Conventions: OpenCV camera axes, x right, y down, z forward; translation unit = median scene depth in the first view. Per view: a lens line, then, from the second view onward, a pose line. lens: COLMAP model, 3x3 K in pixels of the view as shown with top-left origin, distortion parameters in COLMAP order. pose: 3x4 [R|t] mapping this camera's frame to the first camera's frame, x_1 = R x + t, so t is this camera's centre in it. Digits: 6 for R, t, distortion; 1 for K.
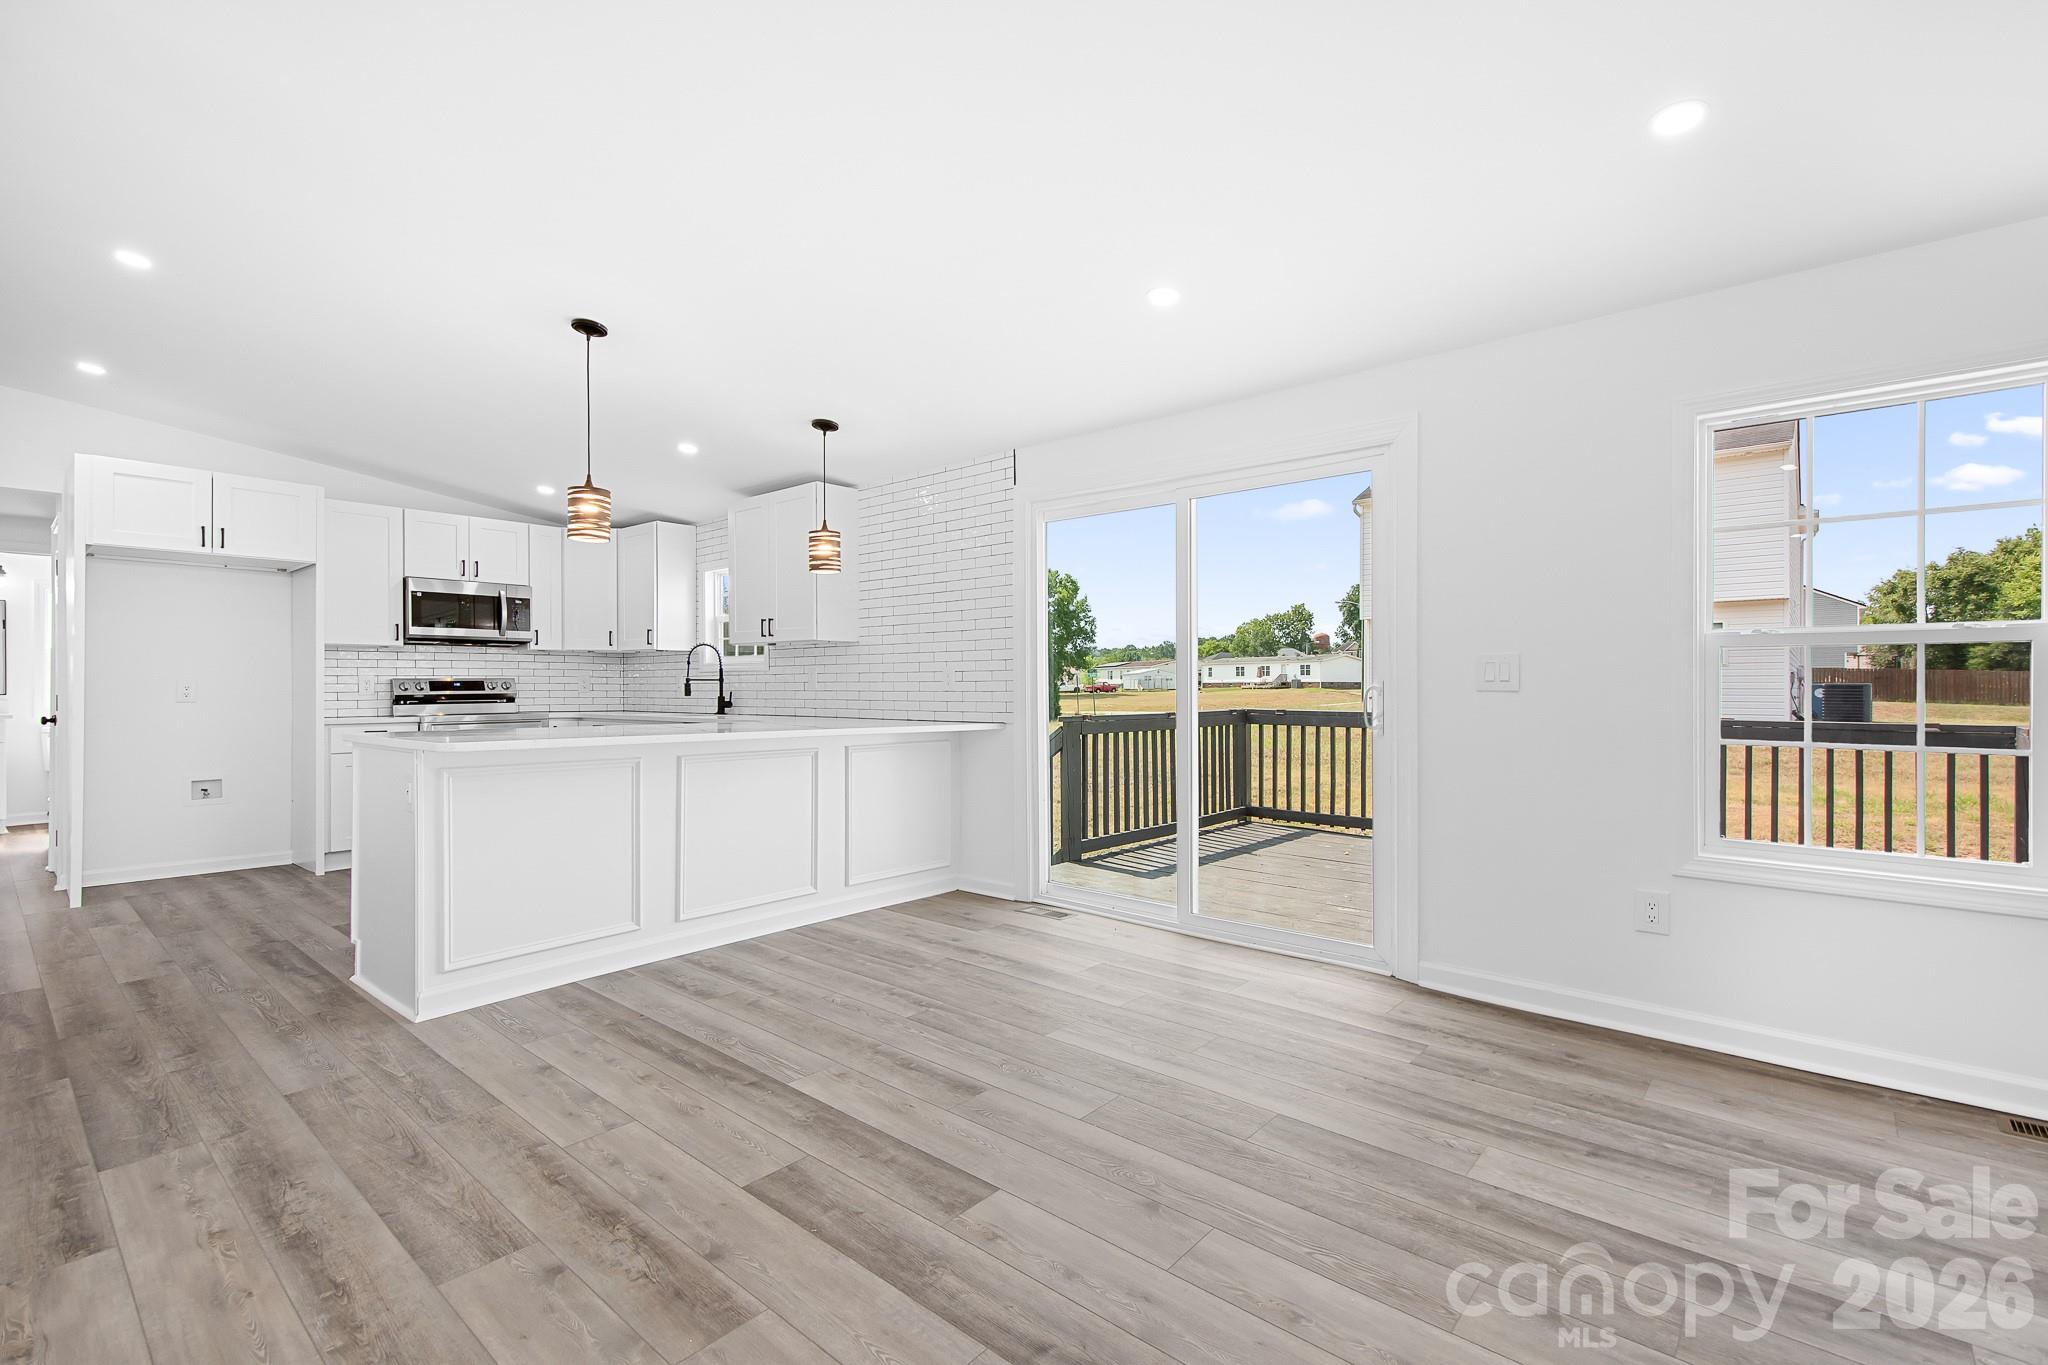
lens RADIAL K [[908.8, 0, 1028.1], [0, 908.8, 686.9], [0, 0, 1]] dist [0.012330, -0.000251]
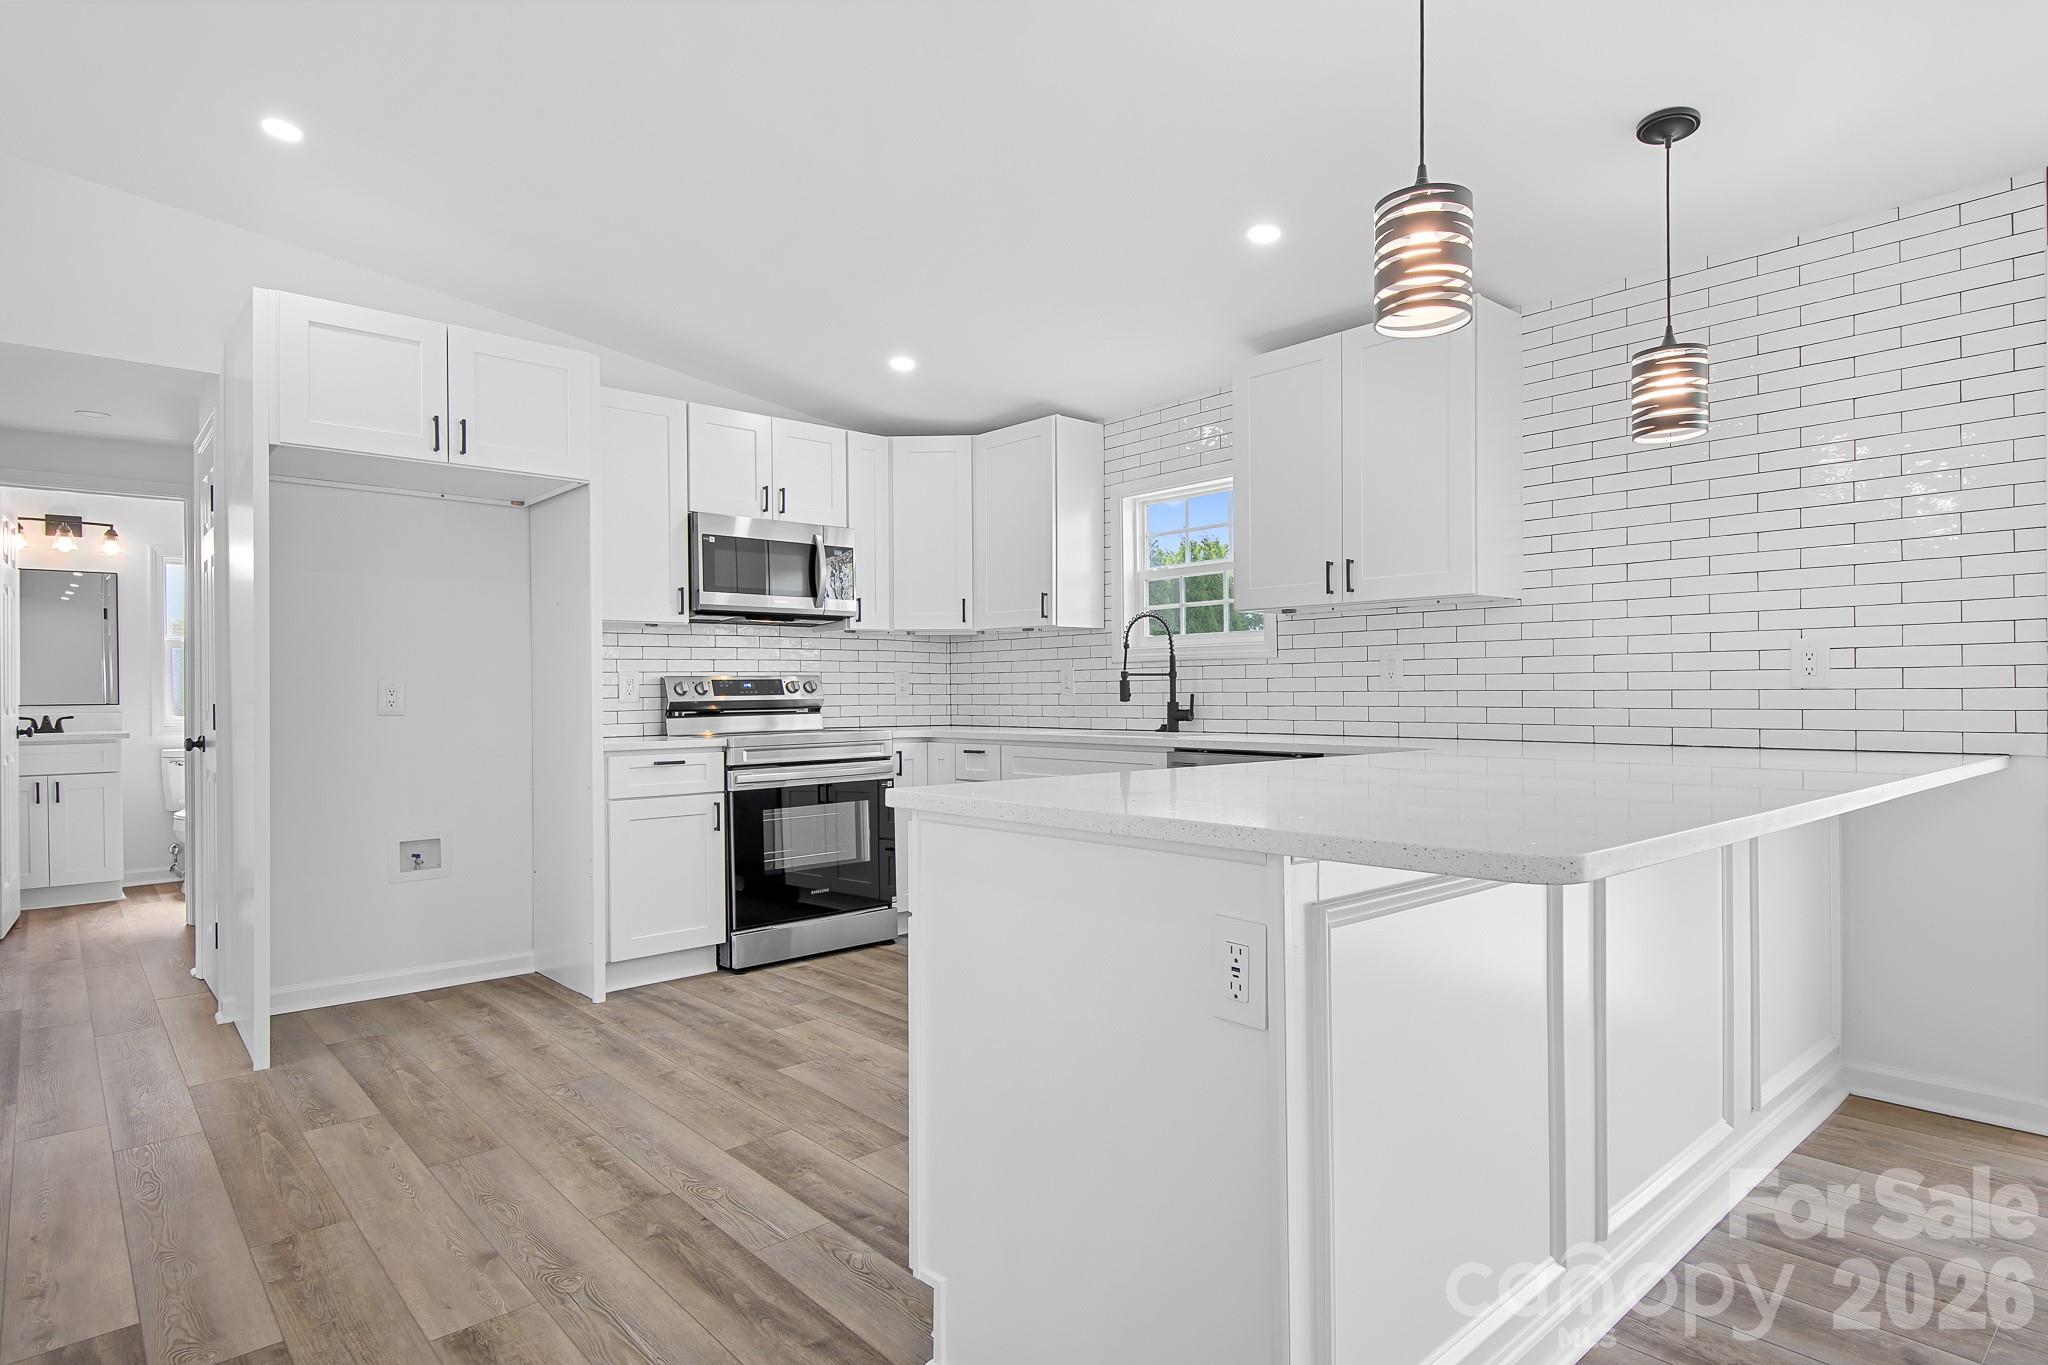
lens RADIAL K [[1101.3, 0, 1026.4], [0, 1101.3, 698.5], [0, 0, 1]] dist [0.015821, 0.000186]
pose [[0.991083, -0.005157, -0.133147, -0.346920], [0.006136, 0.999957, 0.006948, 0.002579], [0.133106, -0.007703, 0.991072, 0.278546]]
